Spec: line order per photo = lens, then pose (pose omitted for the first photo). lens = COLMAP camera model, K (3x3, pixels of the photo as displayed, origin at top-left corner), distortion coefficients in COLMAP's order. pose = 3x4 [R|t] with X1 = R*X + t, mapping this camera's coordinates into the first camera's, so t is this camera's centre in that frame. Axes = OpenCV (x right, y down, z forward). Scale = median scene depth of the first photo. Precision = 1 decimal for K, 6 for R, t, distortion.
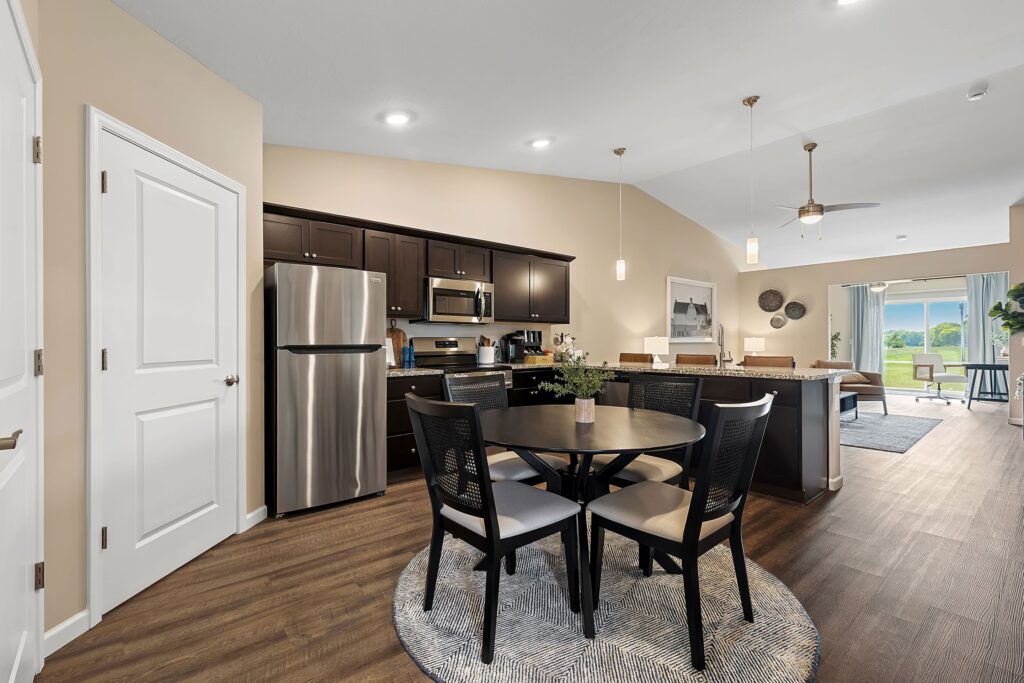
lens RADIAL K [[460.1, 0, 506.1], [0, 460.1, 339.9], [0, 0, 1]] dist [0.003353, 0.000604]
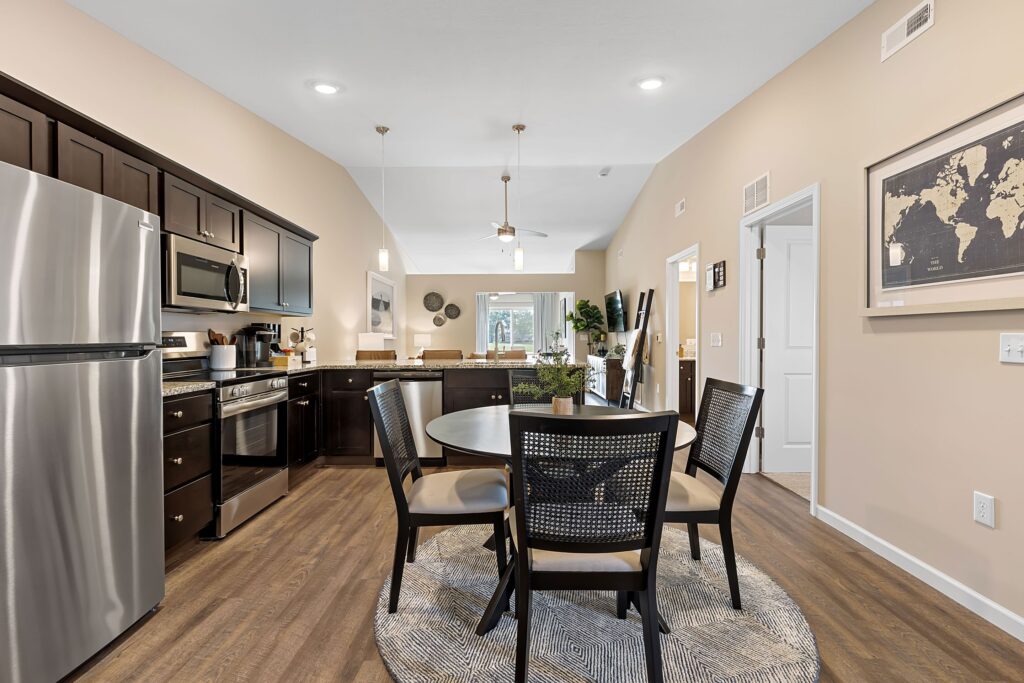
lens RADIAL K [[460.1, 0, 506.1], [0, 460.1, 339.9], [0, 0, 1]] dist [0.003353, 0.000604]
pose [[0.654026, -0.003699, 0.756463, -0.259945], [-0.002916, 0.999968, 0.007411, 0.000284], [-0.756467, -0.007053, 0.653994, 0.192691]]
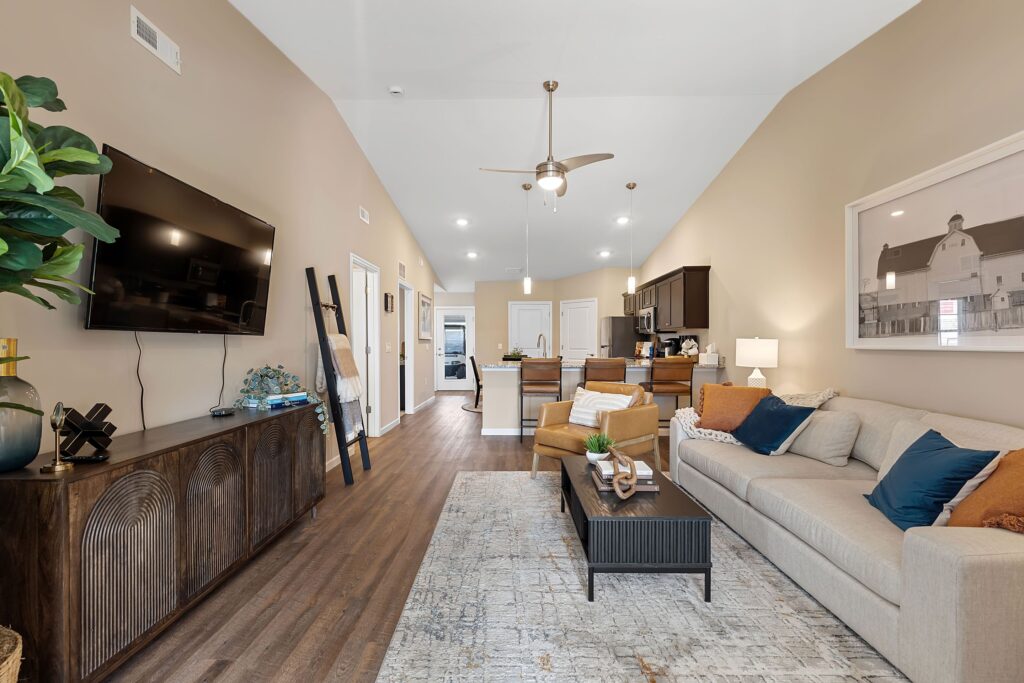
lens RADIAL K [[460.1, 0, 506.1], [0, 460.1, 339.9], [0, 0, 1]] dist [0.003353, 0.000604]
pose [[-0.659166, -0.003662, -0.751988, 1.239057], [0.003394, 0.999963, -0.007844, -0.000781], [0.751990, -0.007723, -0.659130, 1.403724]]
